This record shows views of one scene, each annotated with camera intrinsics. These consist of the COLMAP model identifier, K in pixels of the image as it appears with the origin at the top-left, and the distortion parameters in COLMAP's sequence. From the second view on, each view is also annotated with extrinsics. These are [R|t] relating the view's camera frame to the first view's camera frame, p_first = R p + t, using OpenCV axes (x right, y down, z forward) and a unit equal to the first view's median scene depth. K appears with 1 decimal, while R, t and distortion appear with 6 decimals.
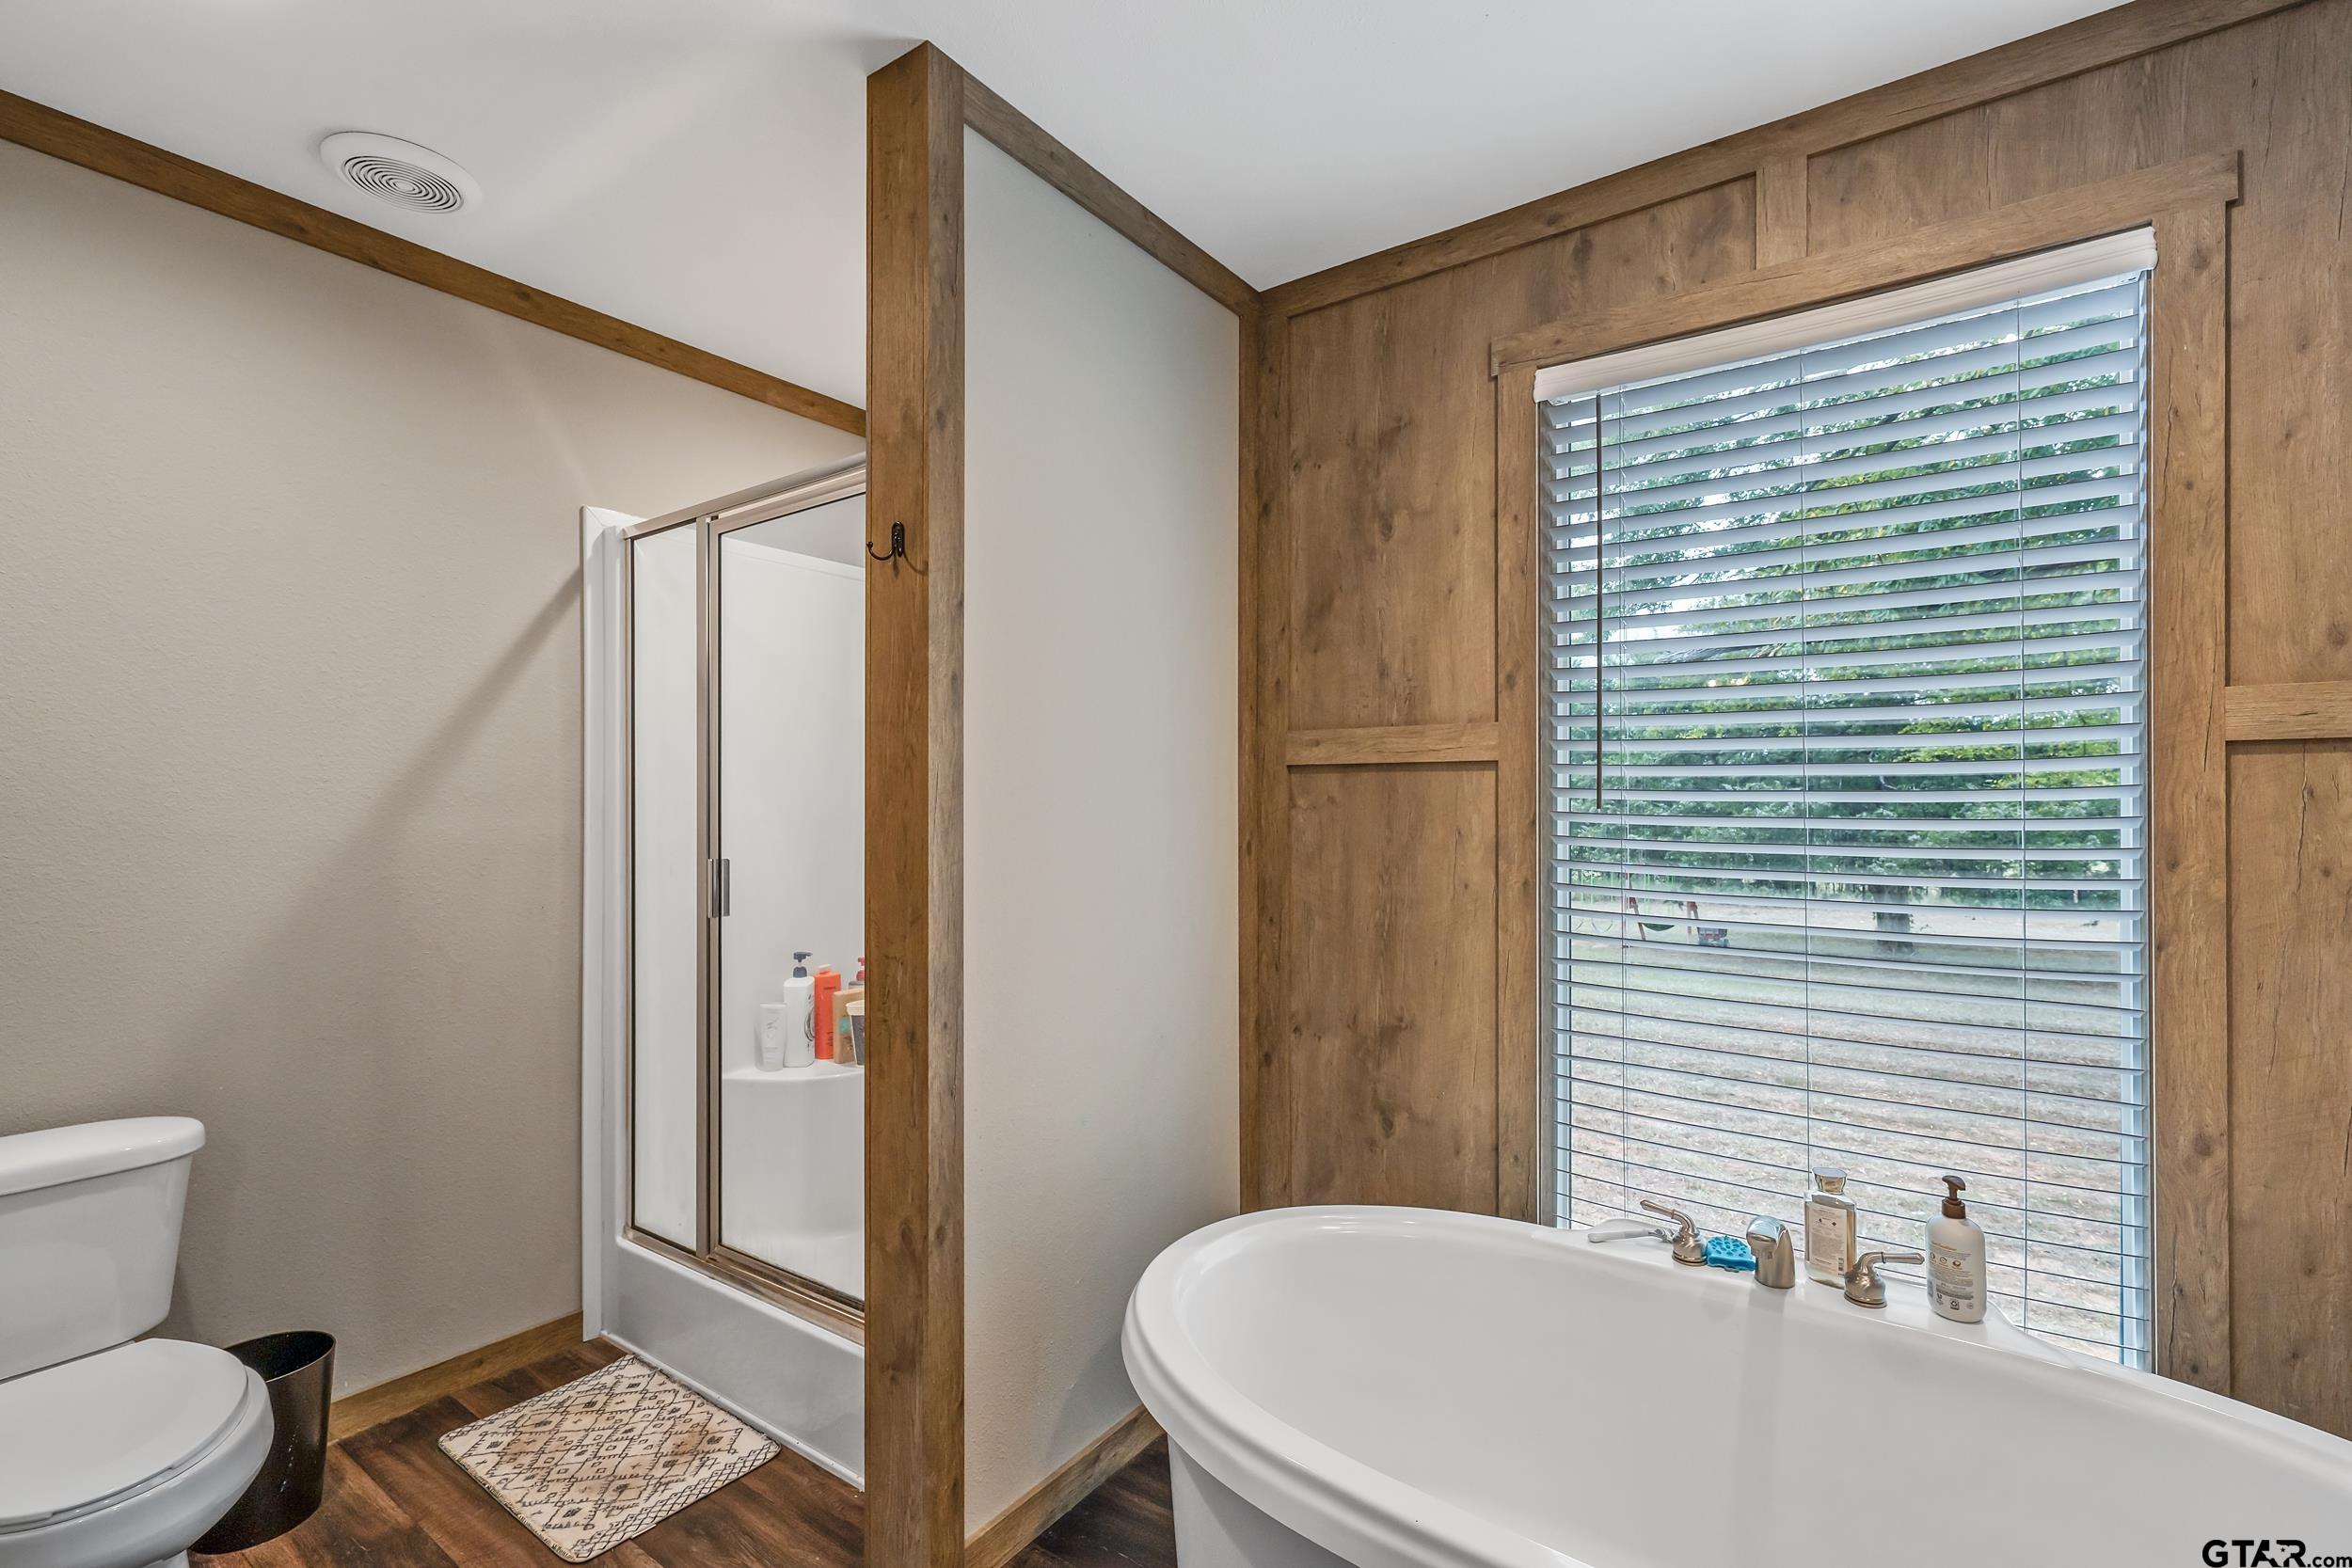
lens RADIAL K [[1055.7, 0, 1171.4], [0, 1055.7, 799.0], [0, 0, 1]] dist [-0.000189, 0.000237]
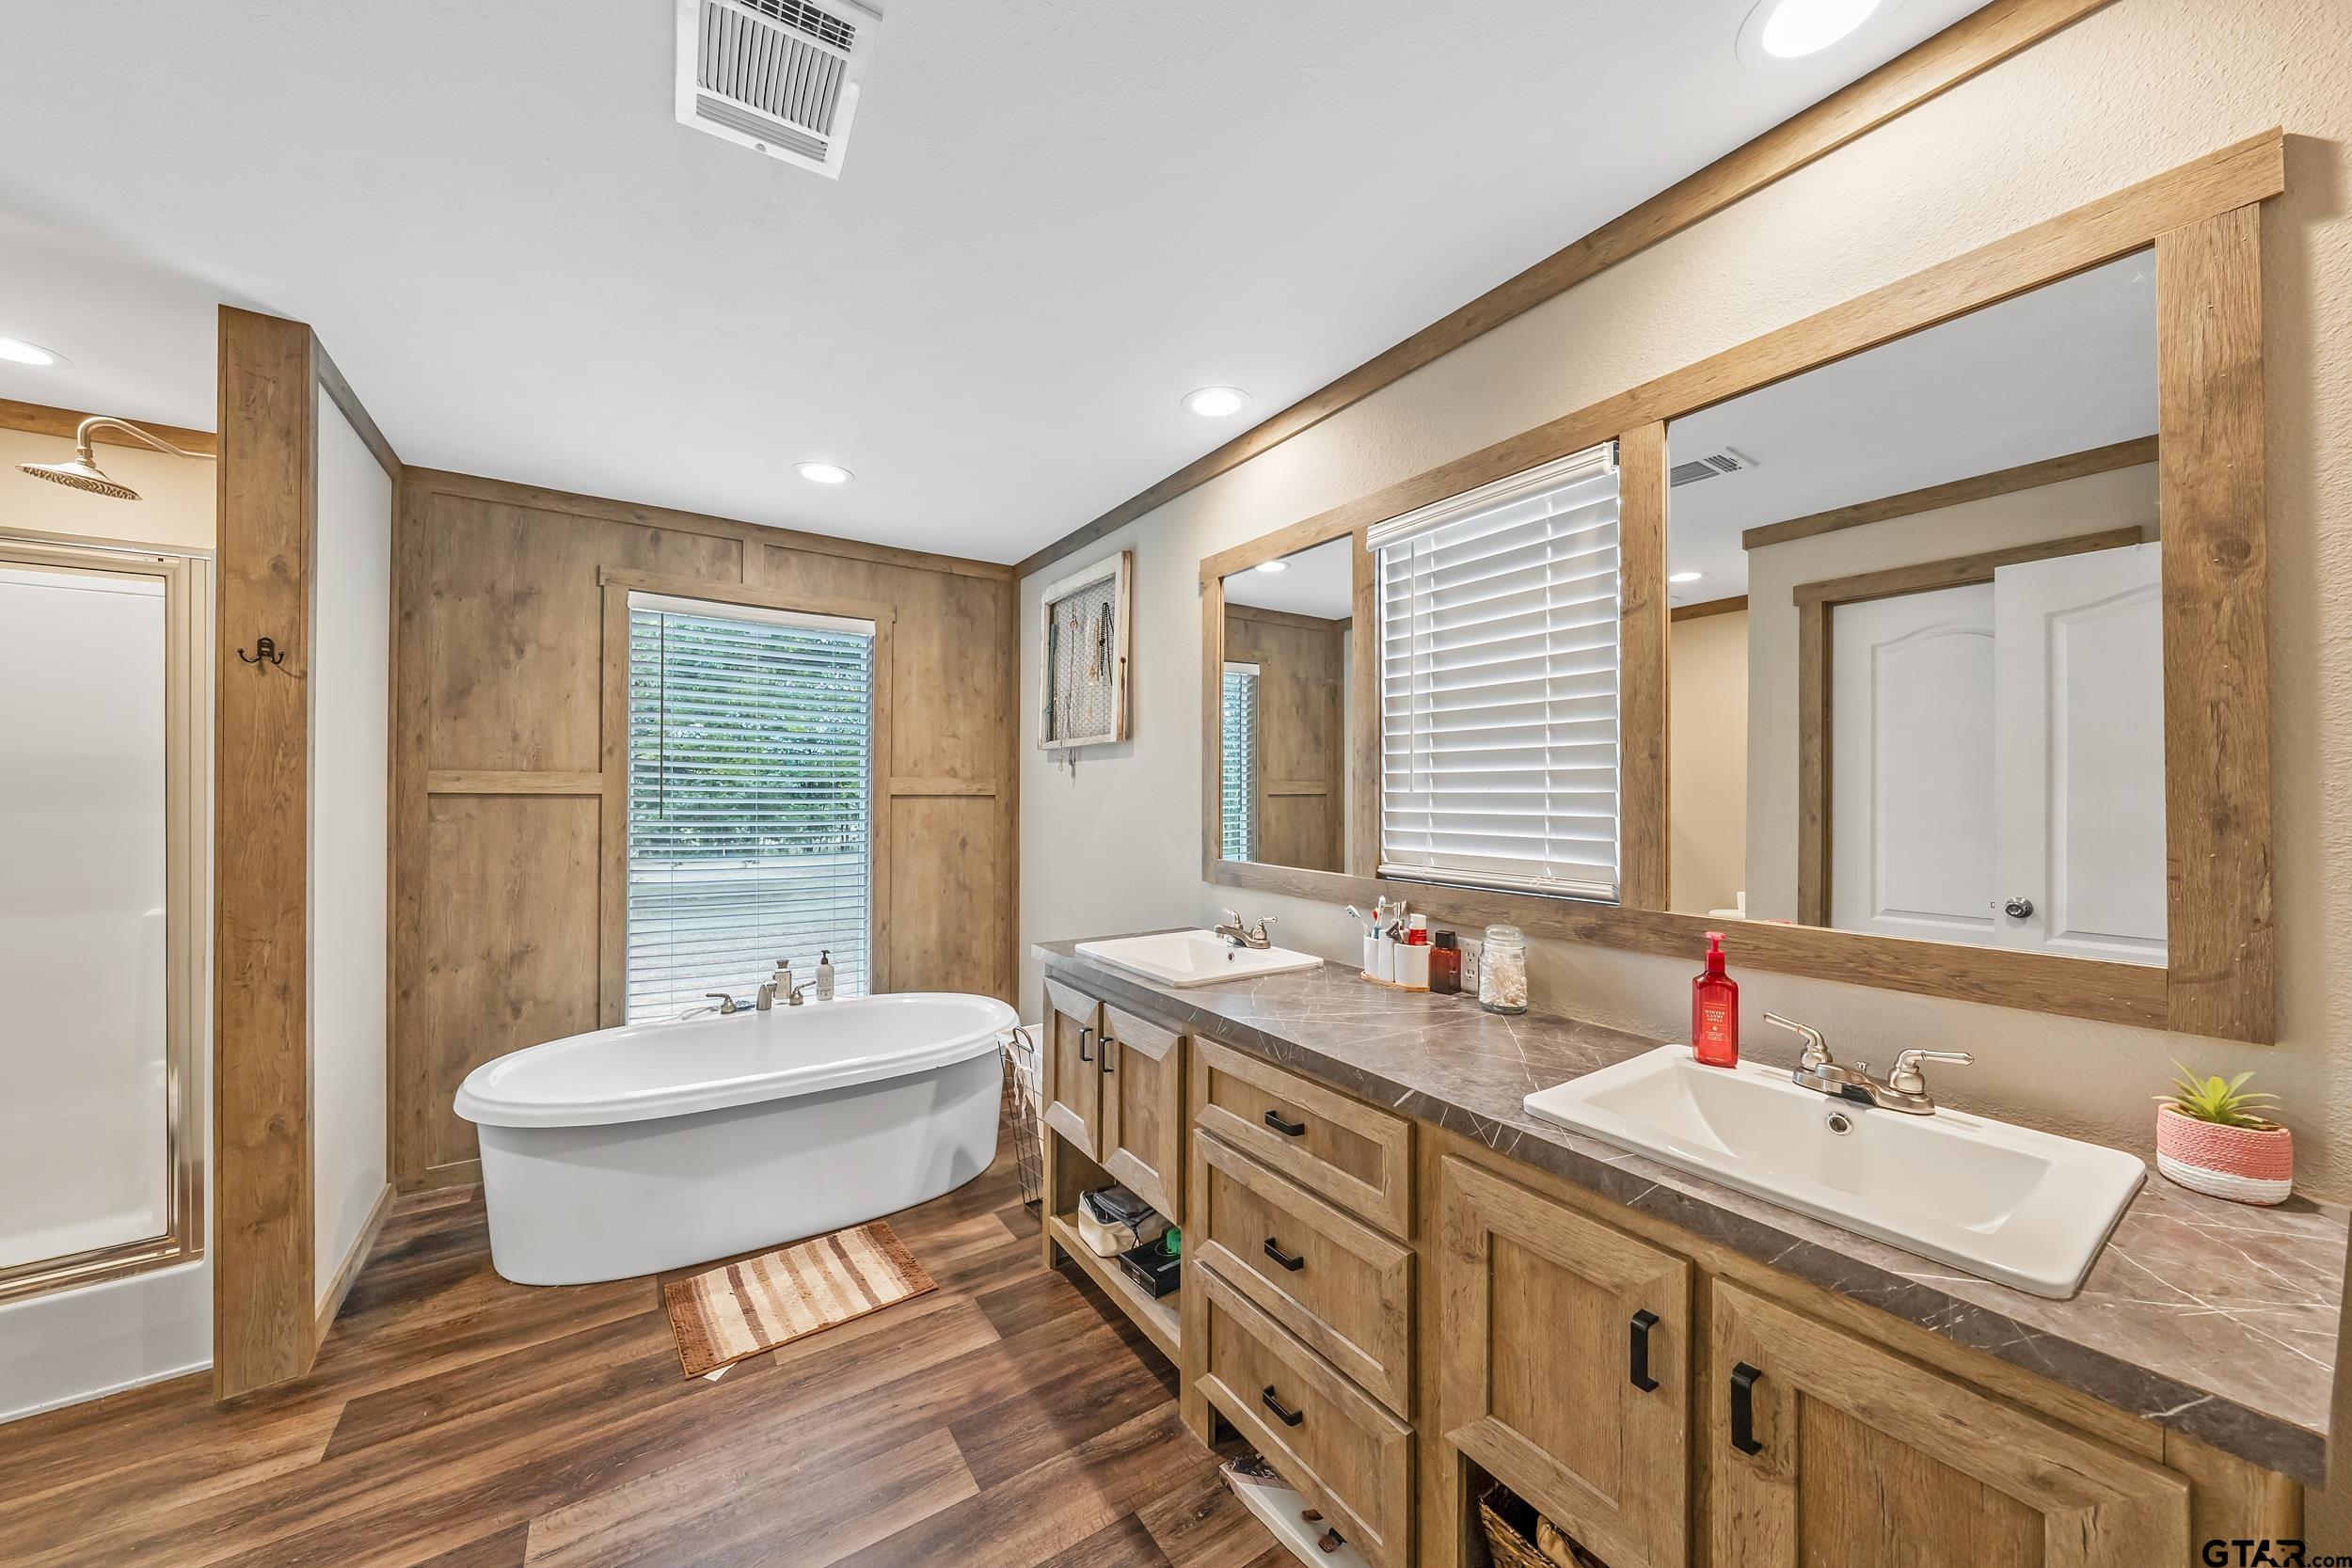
lens RADIAL K [[855.8, 0, 1175.0], [0, 855.8, 791.4], [0, 0, 1]] dist [0.002748, 0.000322]
pose [[0.352721, 0.000983, 0.935728, -0.695195], [-0.010624, 0.999939, 0.002954, -0.051945], [-0.935668, -0.010983, 0.352710, -0.439780]]
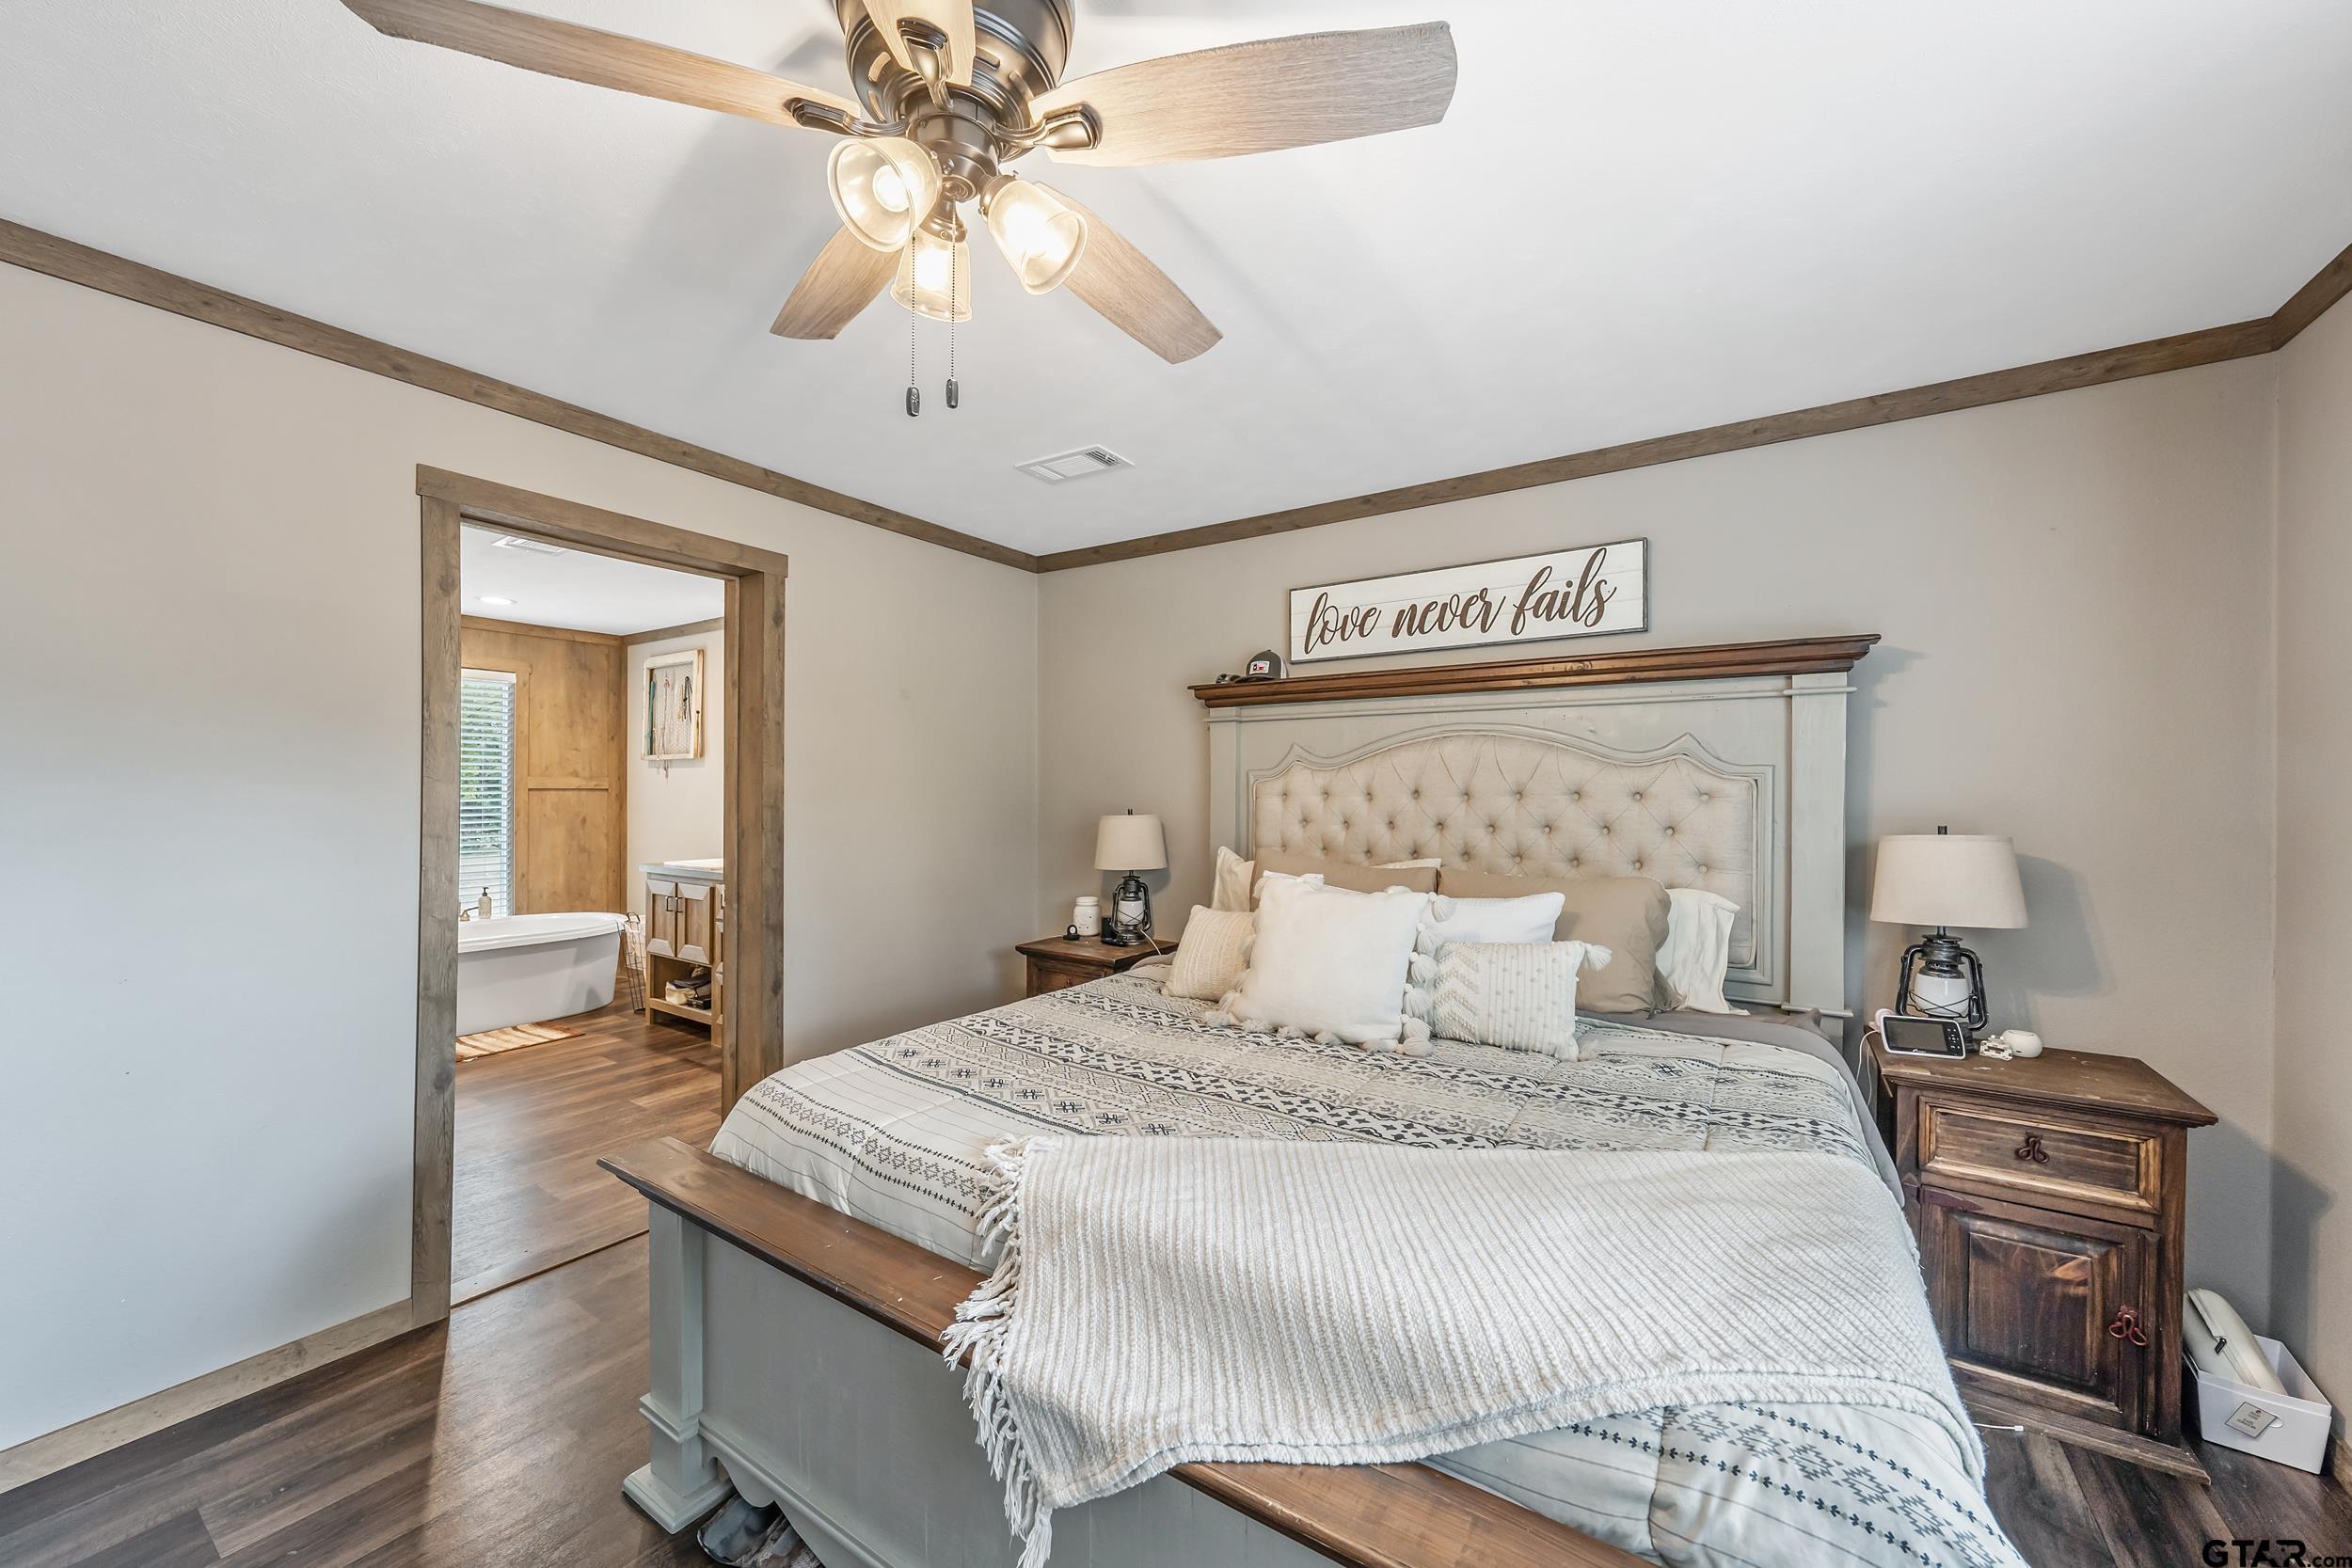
lens RADIAL K [[855.8, 0, 1165.4], [0, 855.8, 784.7], [0, 0, 1]] dist [0.002748, 0.000322]
pose [[-0.033744, -0.001469, 0.999429, -1.880953], [-0.010559, 0.999944, 0.001113, -0.068728], [-0.999375, -0.010515, -0.033757, -1.103395]]
